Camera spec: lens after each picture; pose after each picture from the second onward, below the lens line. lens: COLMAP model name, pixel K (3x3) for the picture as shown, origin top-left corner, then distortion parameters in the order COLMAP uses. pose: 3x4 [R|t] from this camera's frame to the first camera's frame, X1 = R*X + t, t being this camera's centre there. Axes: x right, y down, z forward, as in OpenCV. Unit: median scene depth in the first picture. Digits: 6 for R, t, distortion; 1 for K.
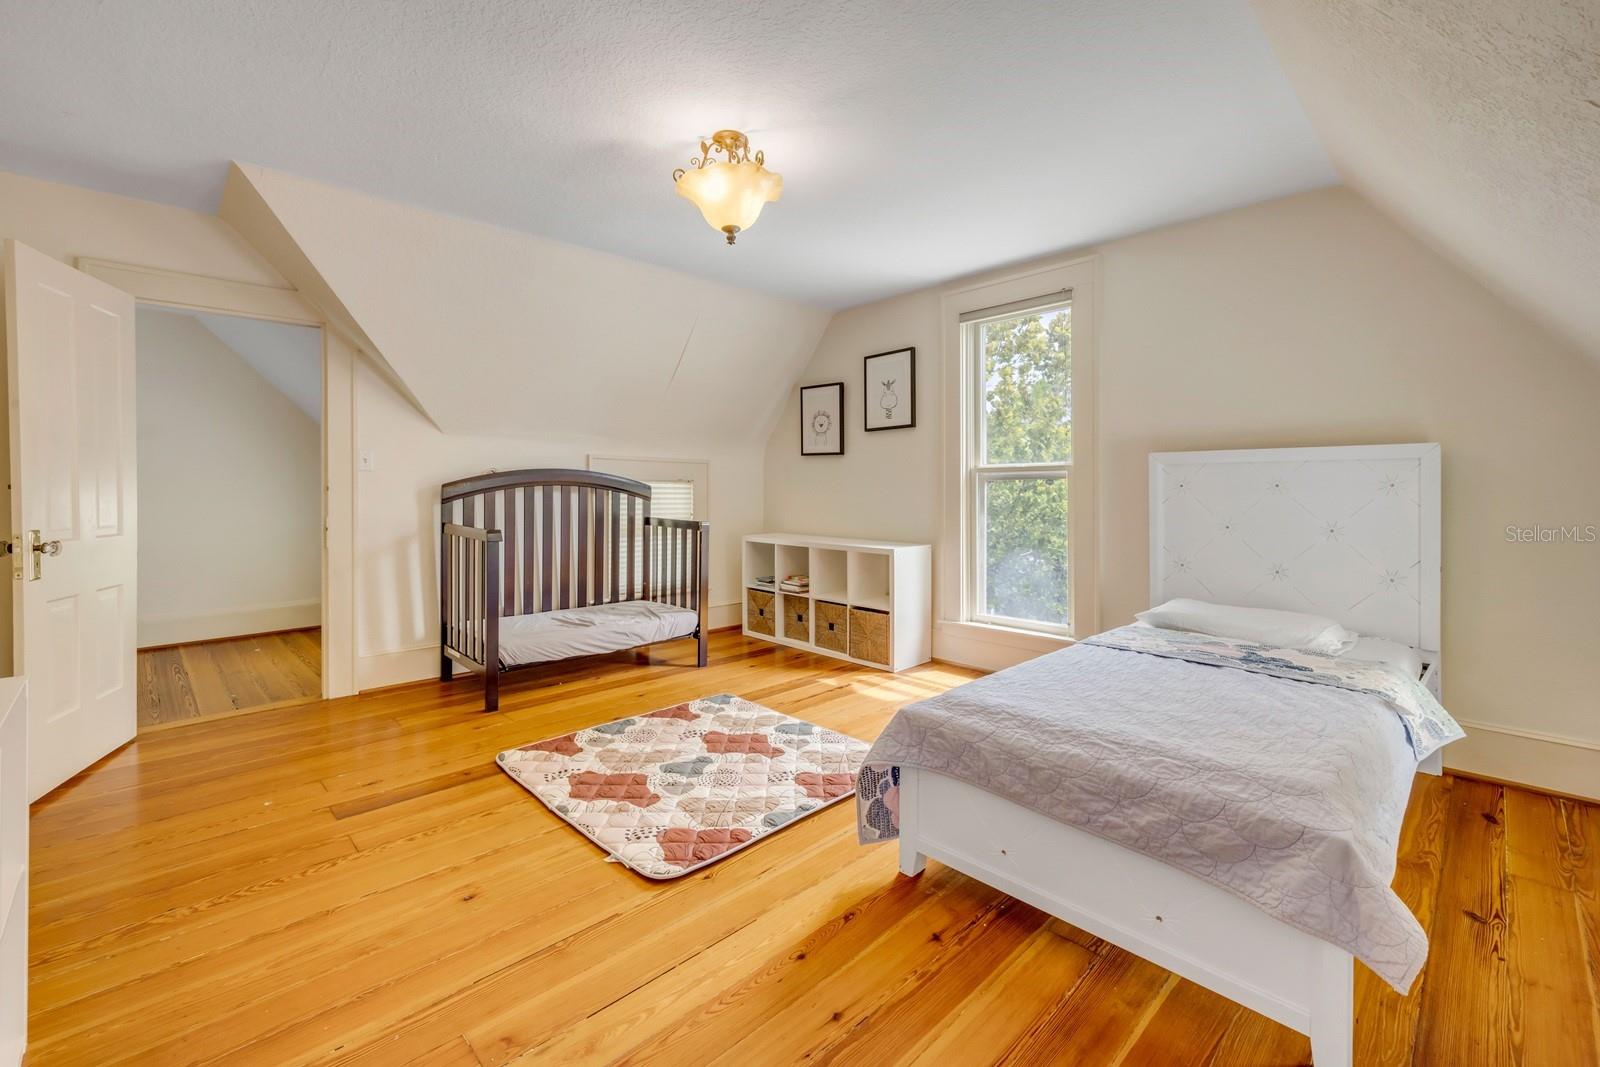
lens RADIAL K [[682.5, 0, 799.9], [0, 682.5, 500.5], [0, 0, 1]] dist [-0.000932, 0.000057]
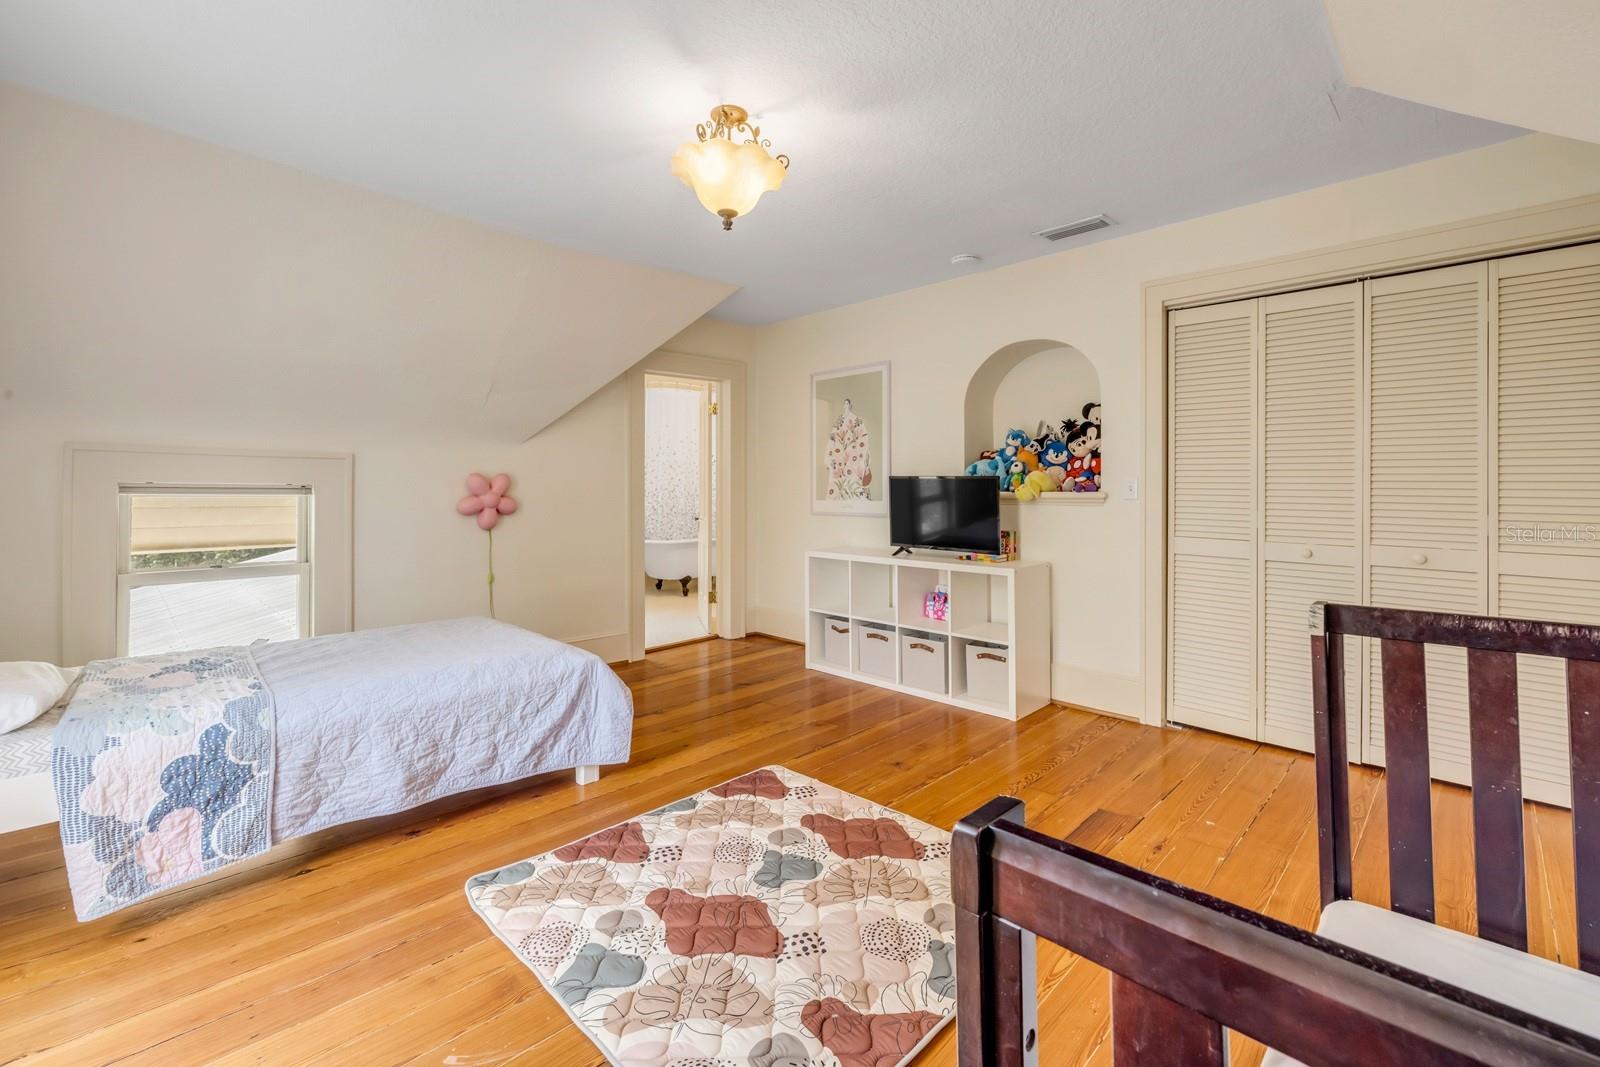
lens RADIAL K [[682.5, 0, 799.9], [0, 682.5, 500.5], [0, 0, 1]] dist [-0.000932, 0.000057]
pose [[-0.999808, -0.003499, -0.019286, -0.180166], [-0.004133, 0.999449, 0.032942, -0.039847], [0.019160, 0.033016, -0.999271, 1.919696]]
